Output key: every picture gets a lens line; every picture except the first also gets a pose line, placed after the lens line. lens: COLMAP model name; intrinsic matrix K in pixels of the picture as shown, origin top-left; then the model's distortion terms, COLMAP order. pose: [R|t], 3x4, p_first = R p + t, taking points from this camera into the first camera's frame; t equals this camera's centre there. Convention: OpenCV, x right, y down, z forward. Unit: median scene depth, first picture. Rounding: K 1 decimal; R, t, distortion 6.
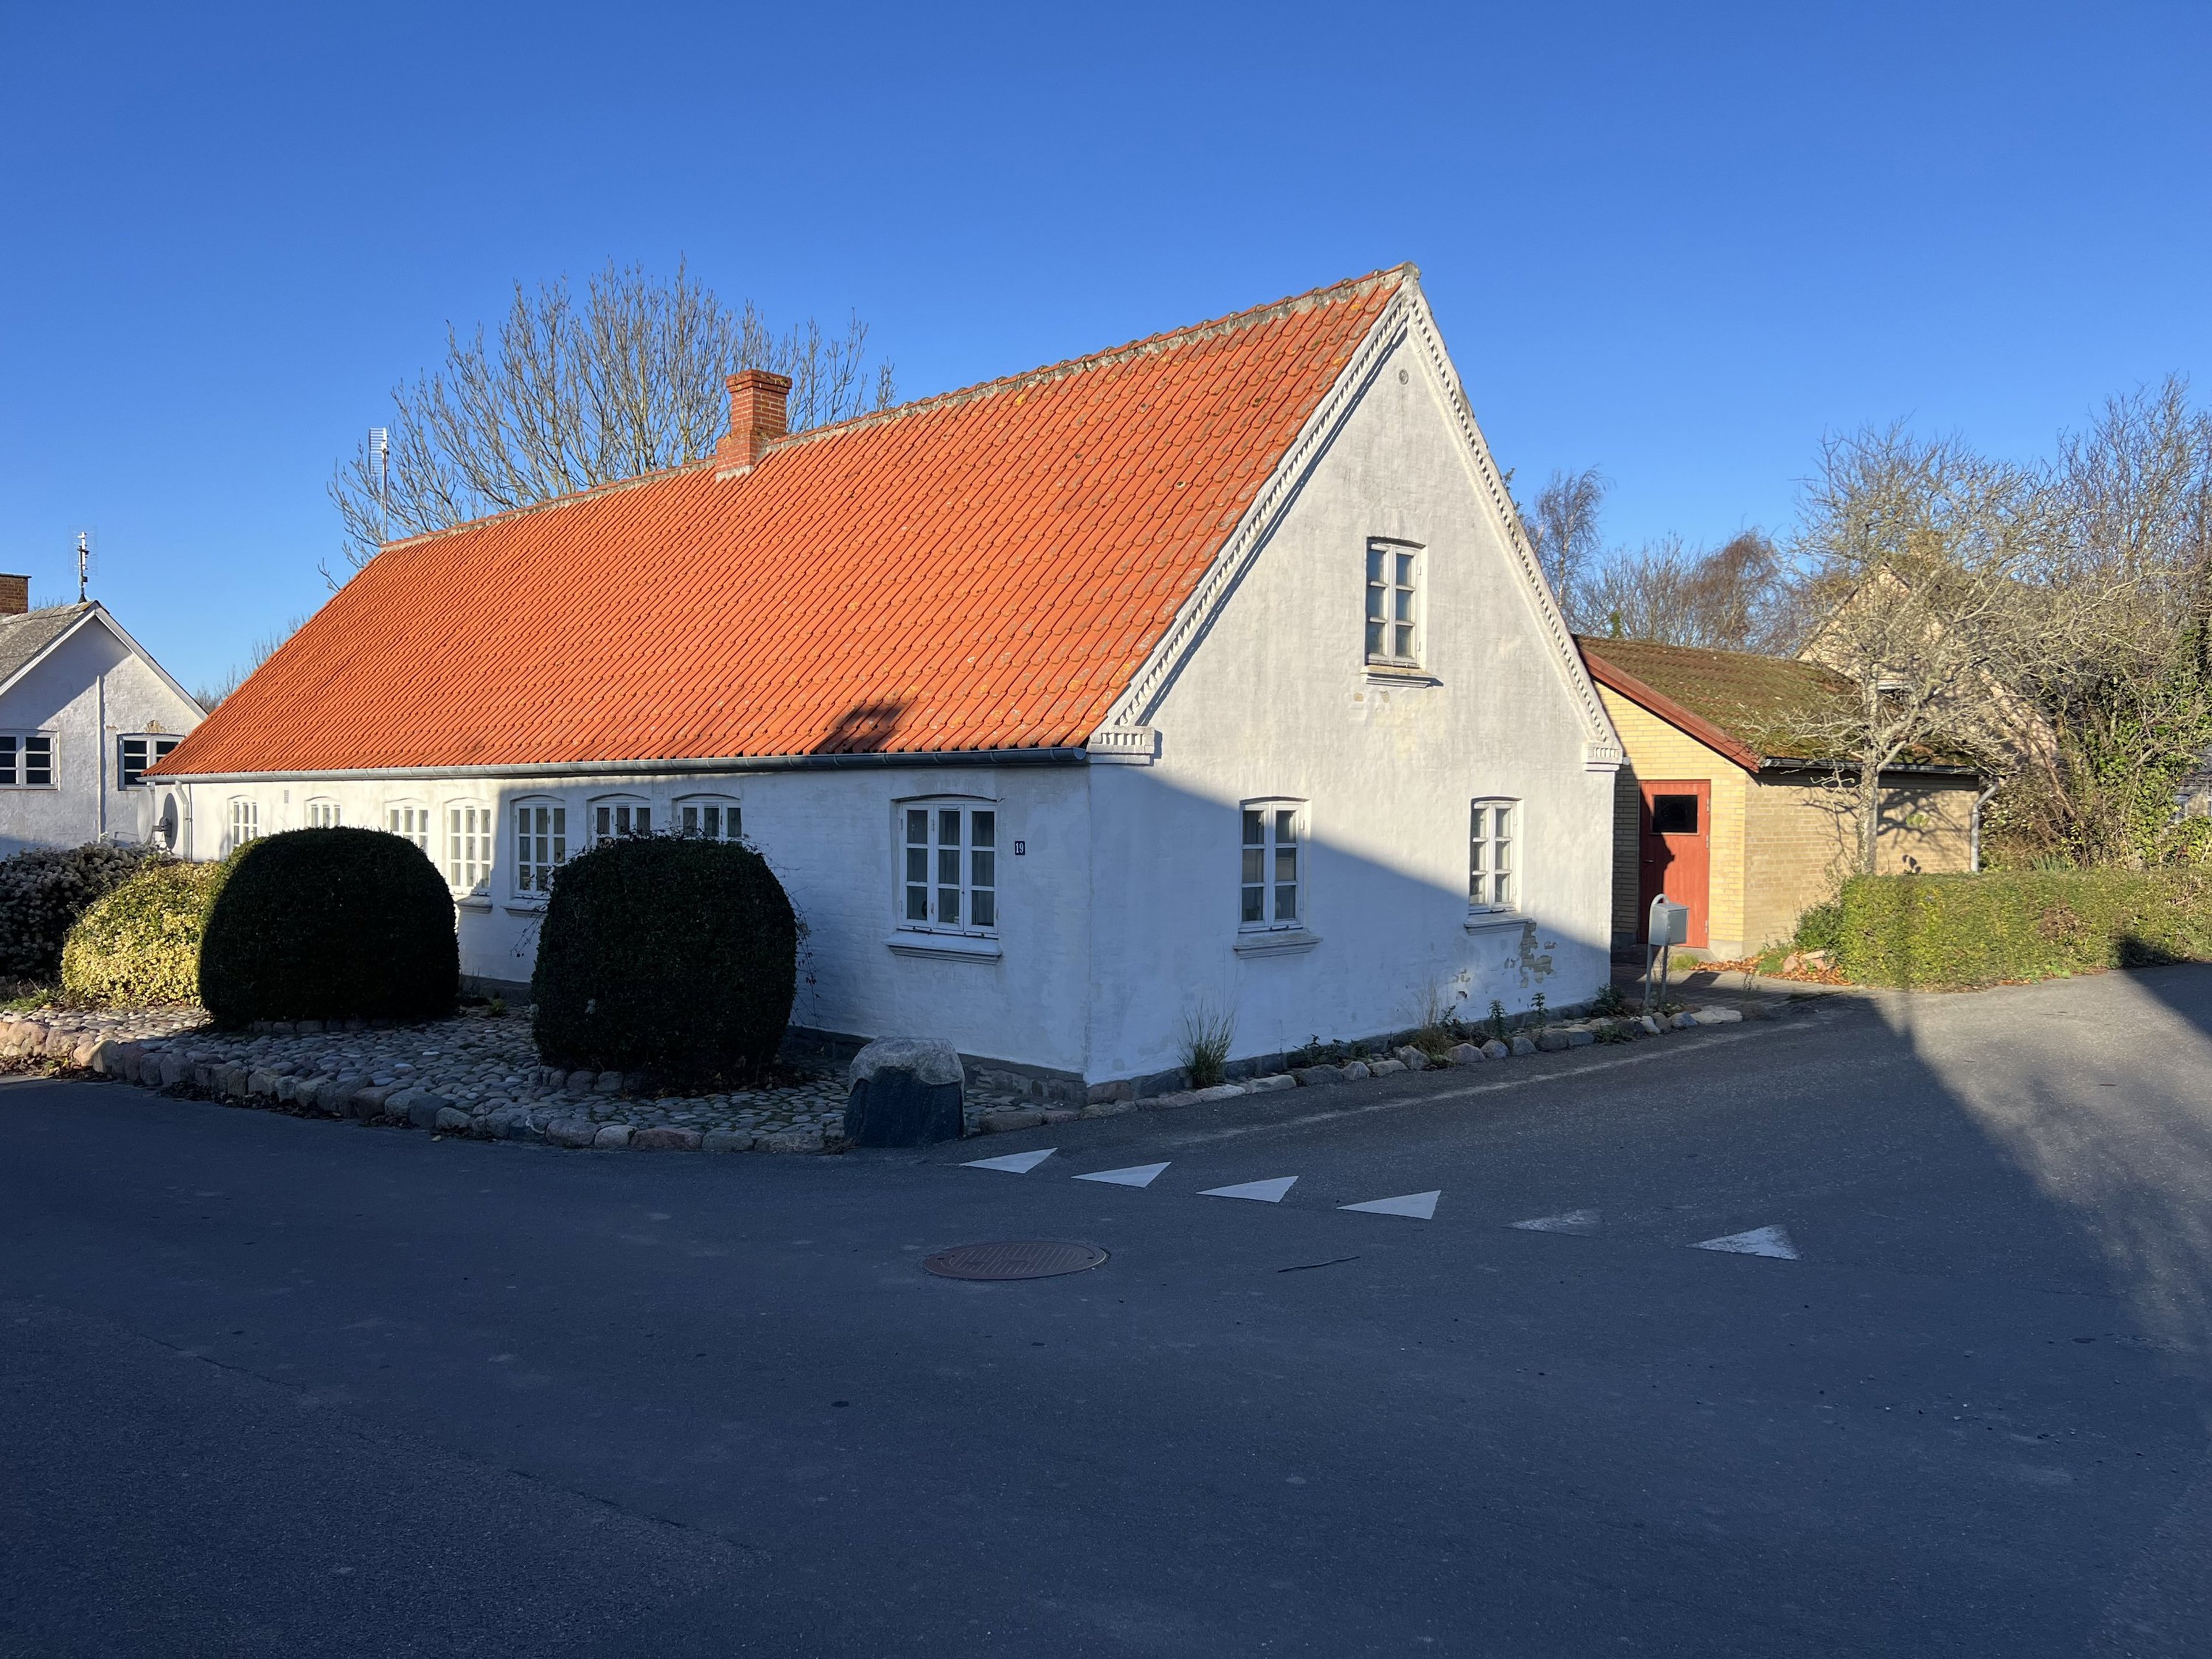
lens RADIAL K [[1676.9, 0, 1106.8], [0, 1676.9, 828.6], [0, 0, 1]] dist [0.068464, -0.004730]
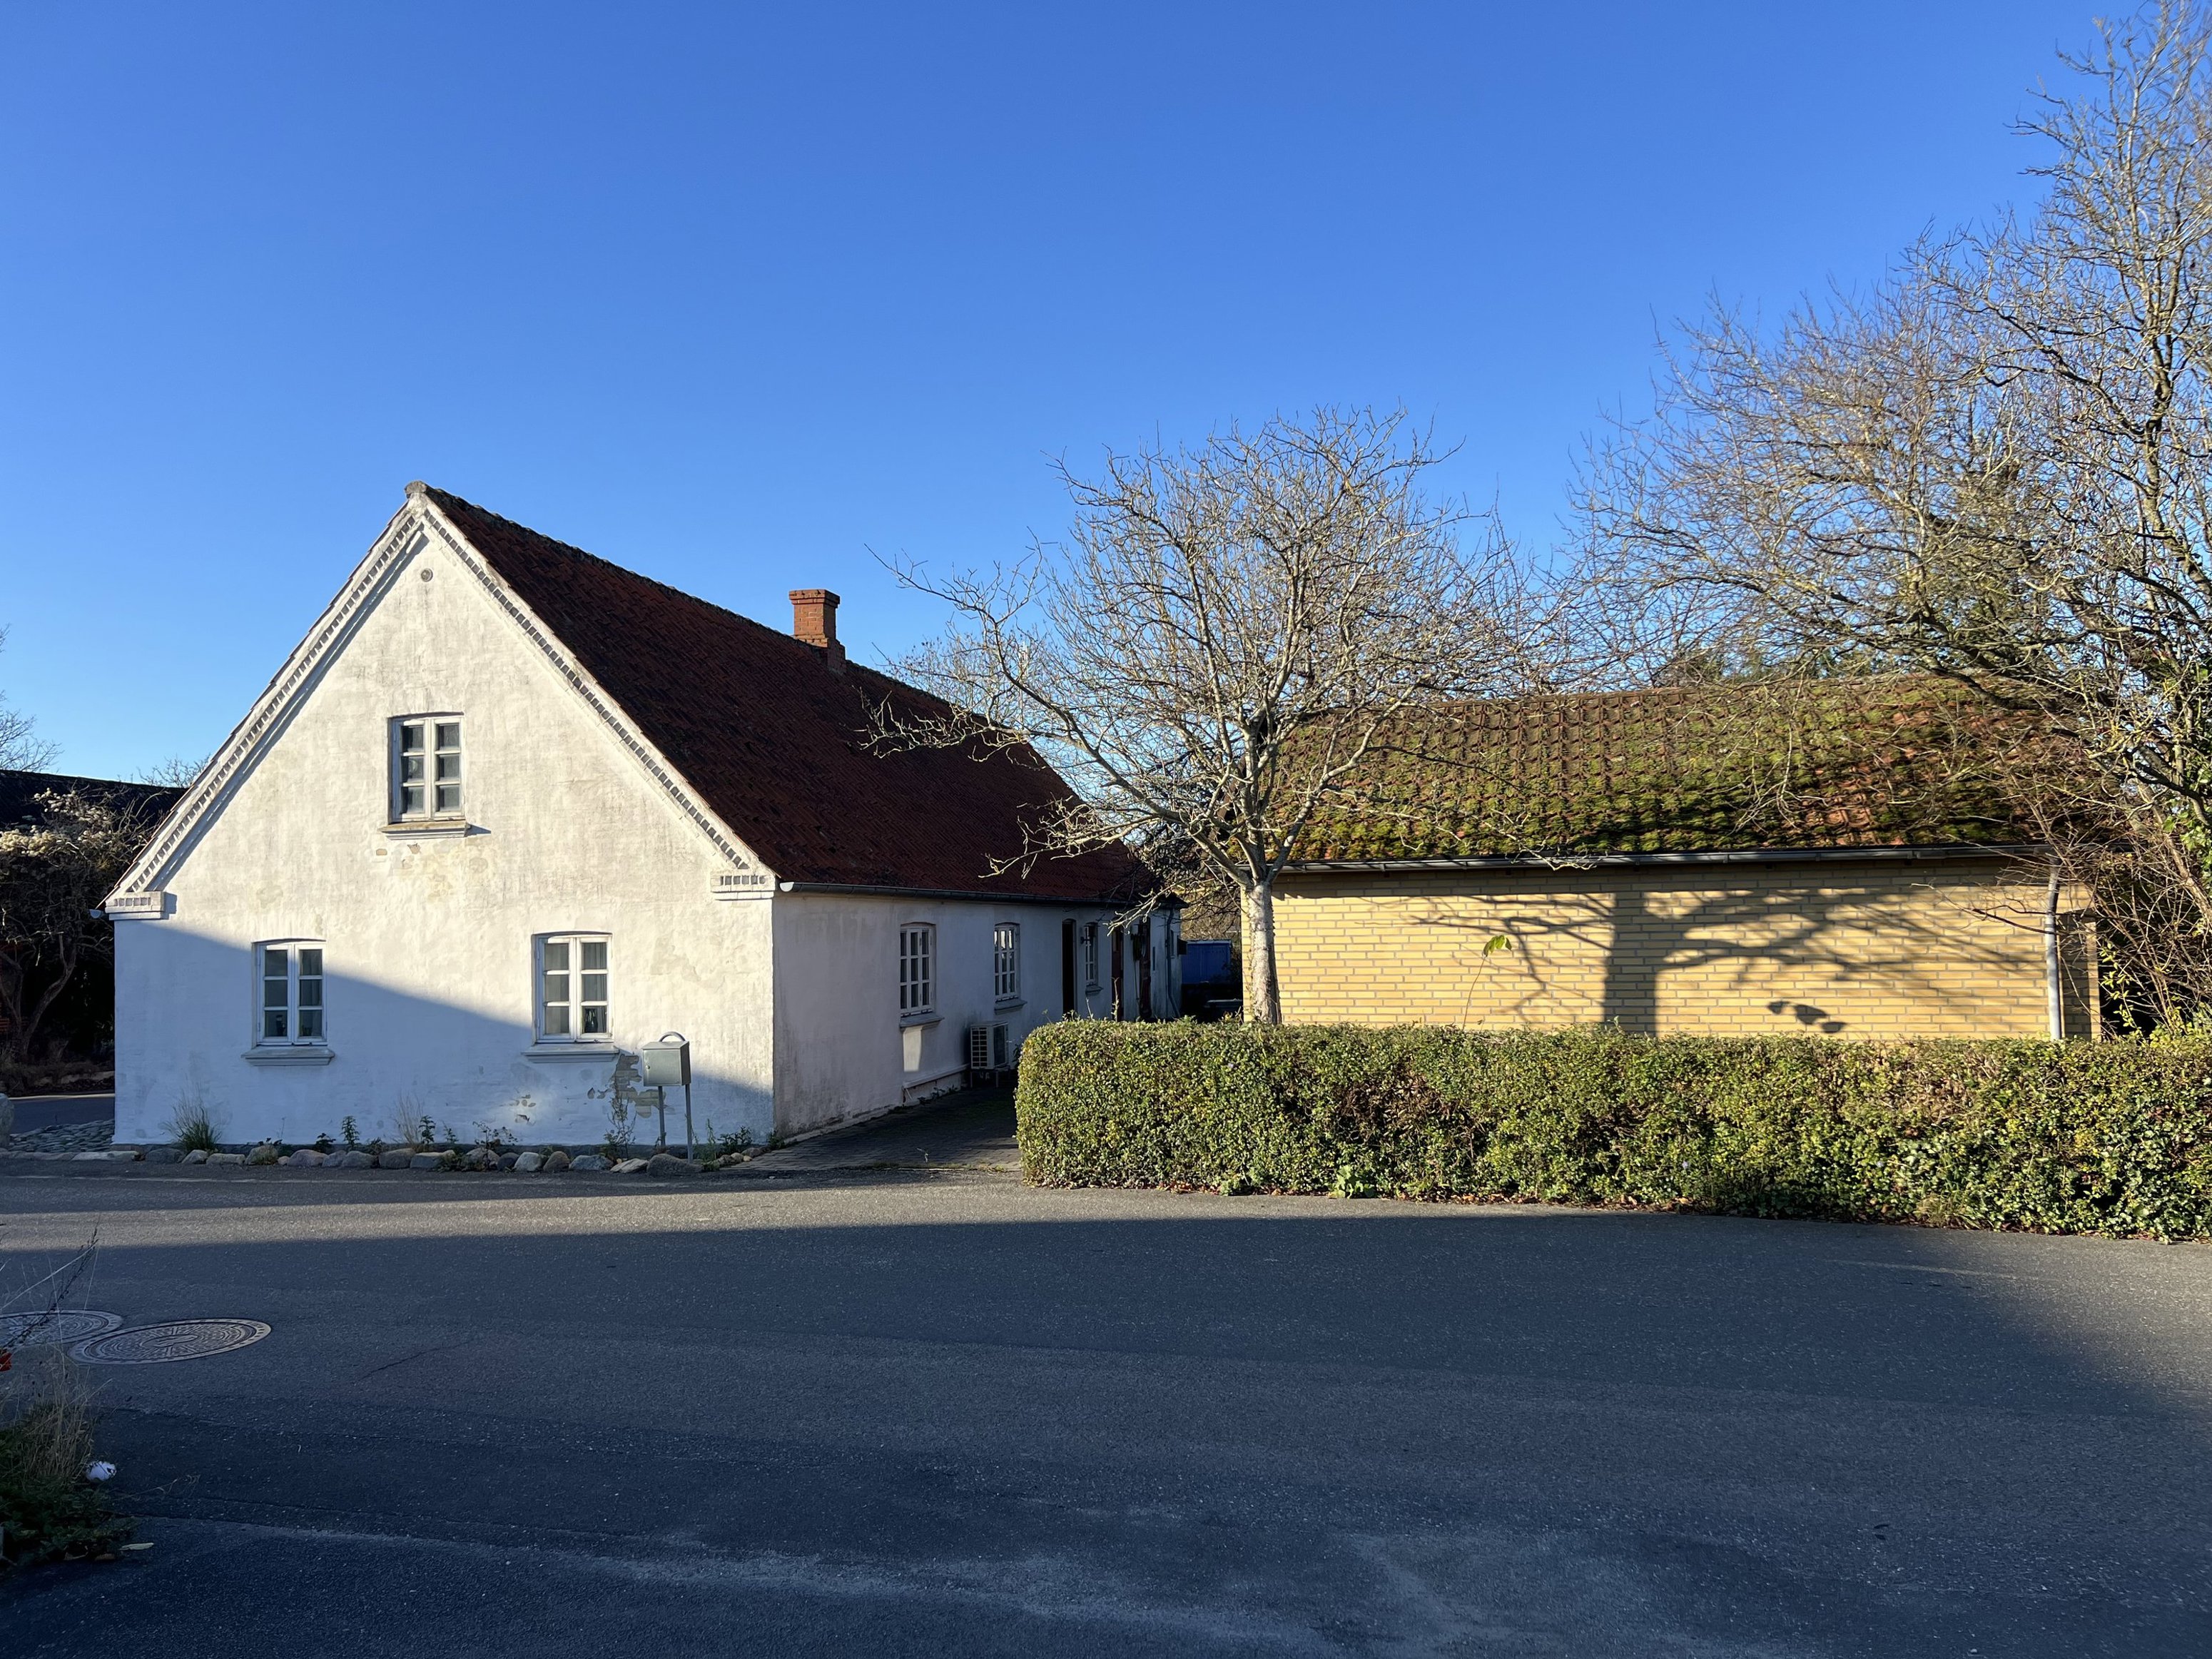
lens RADIAL K [[1676.9, 0, 1106.6], [0, 1676.9, 829.1], [0, 0, 1]] dist [0.068464, -0.004730]
pose [[0.513370, -0.060733, -0.856016, 1.443989], [0.005638, 0.997710, -0.067405, -0.010712], [0.858149, 0.029778, 0.512536, 0.824977]]
